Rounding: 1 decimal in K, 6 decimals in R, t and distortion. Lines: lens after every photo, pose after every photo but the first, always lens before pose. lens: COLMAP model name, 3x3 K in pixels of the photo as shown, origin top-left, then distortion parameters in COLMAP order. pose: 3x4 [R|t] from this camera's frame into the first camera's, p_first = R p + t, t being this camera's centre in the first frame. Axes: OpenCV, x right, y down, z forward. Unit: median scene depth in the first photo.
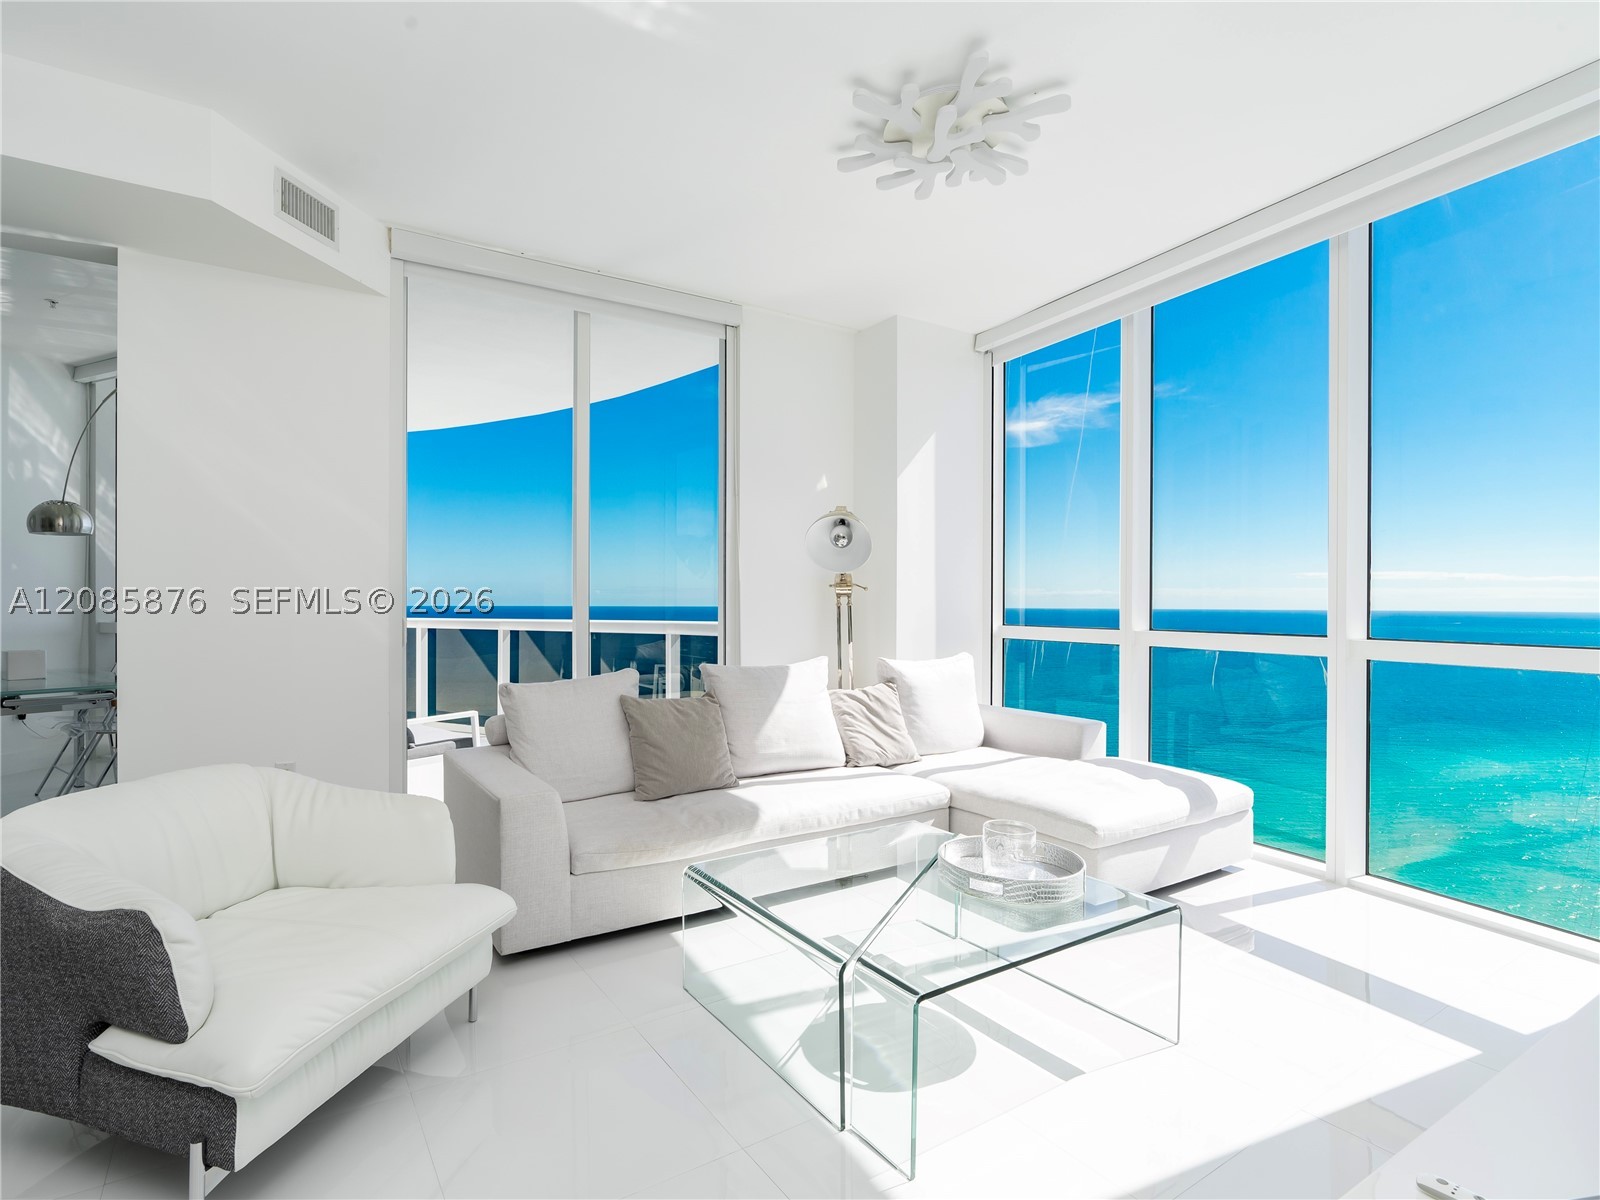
lens RADIAL K [[826.6, 0, 775.2], [0, 826.6, 599.6], [0, 0, 1]] dist [-0.008153, 0.003440]
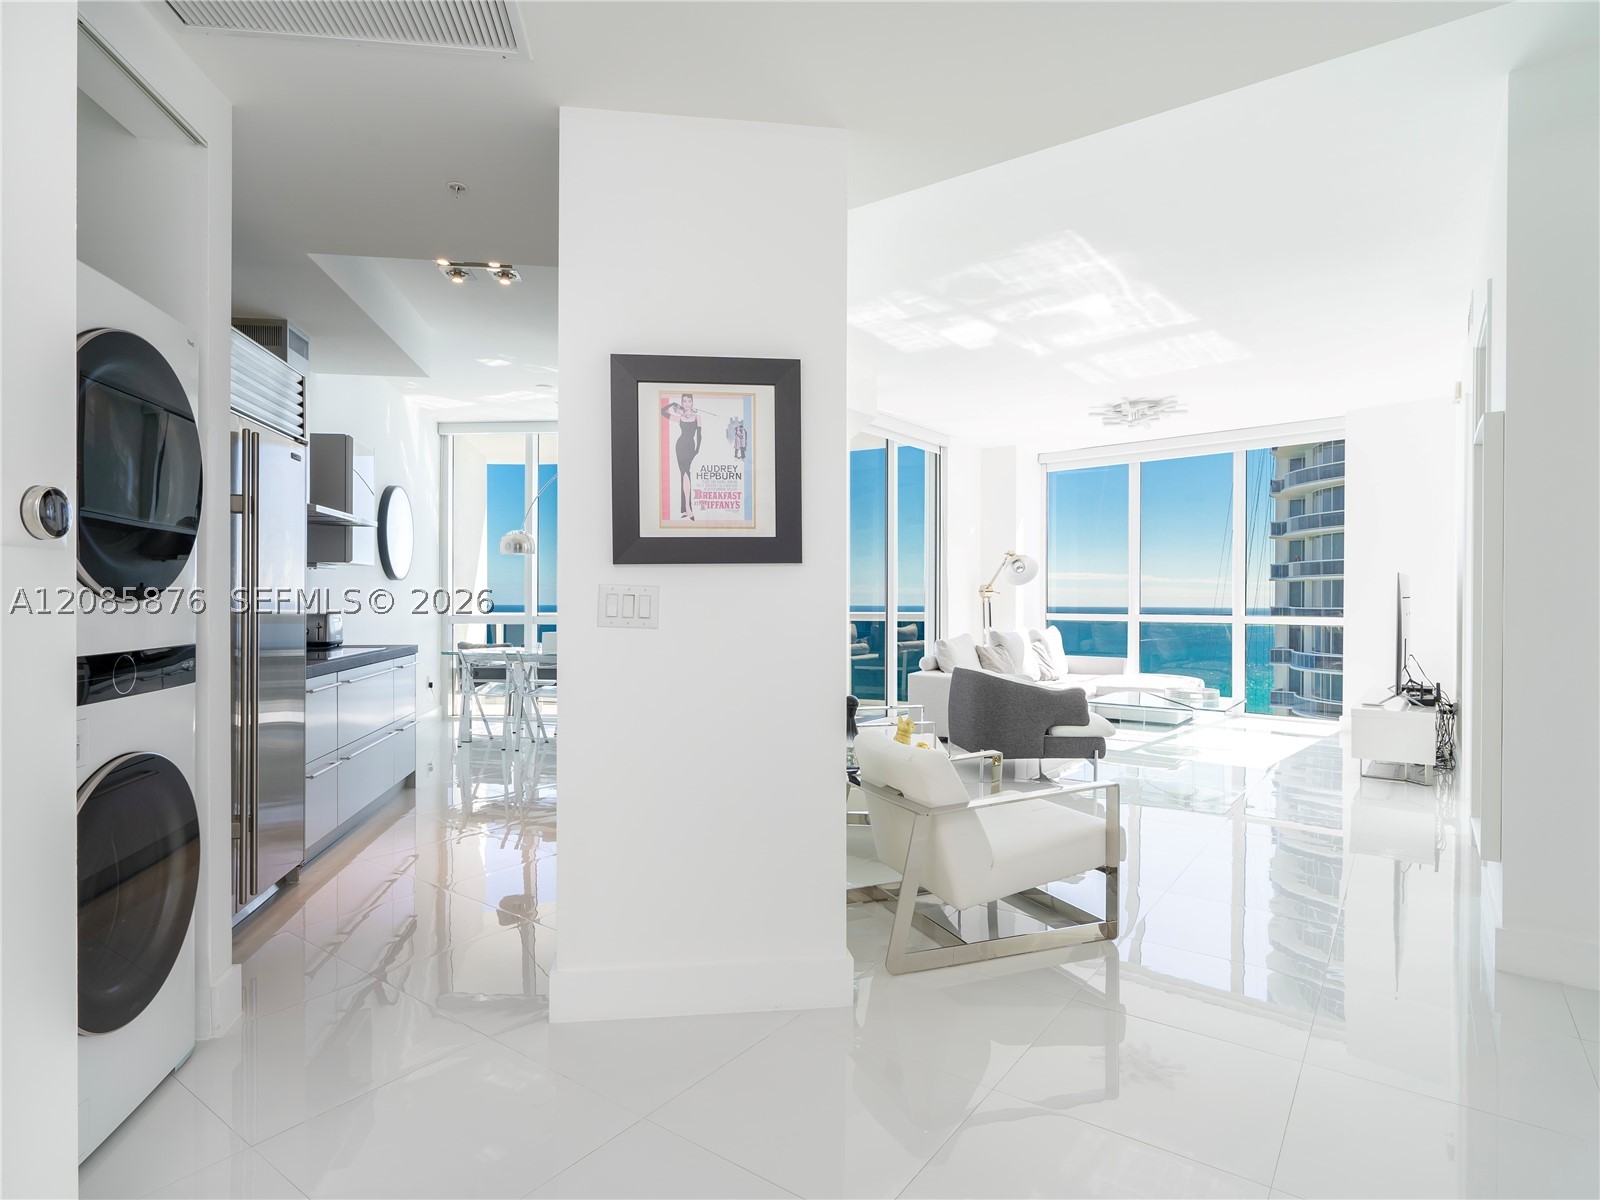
lens RADIAL K [[826.6, 0, 790.5], [0, 826.6, 598.5], [0, 0, 1]] dist [-0.008153, 0.003440]
pose [[0.937628, 0.002616, 0.347630, -1.132755], [-0.003401, 0.999993, 0.001648, -0.003191], [-0.347624, -0.002727, 0.937630, -0.660715]]
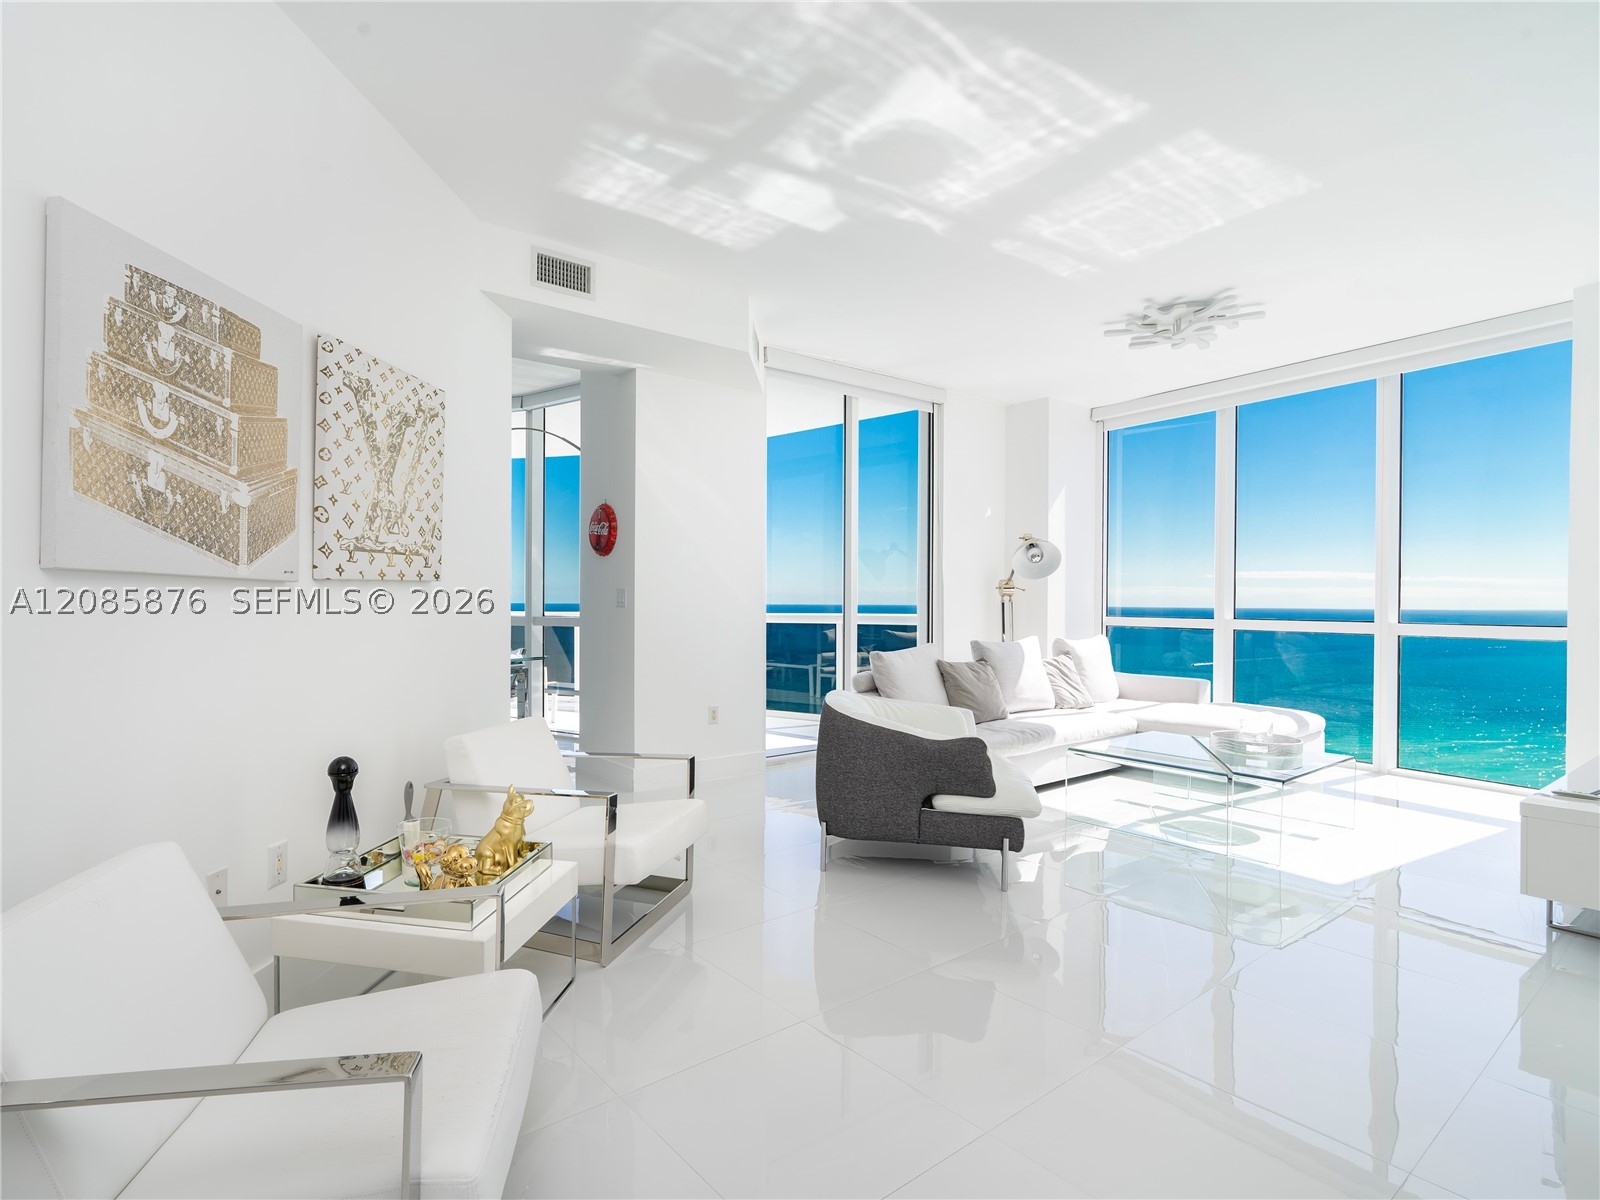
lens RADIAL K [[757.5, 0, 790.1], [0, 757.5, 598.3], [0, 0, 1]] dist [-0.002876, -0.001907]
pose [[0.998176, 0.004072, 0.060238, -0.445501], [-0.004307, 0.999984, 0.003762, -0.002382], [-0.060222, -0.004015, 0.998177, -0.325622]]
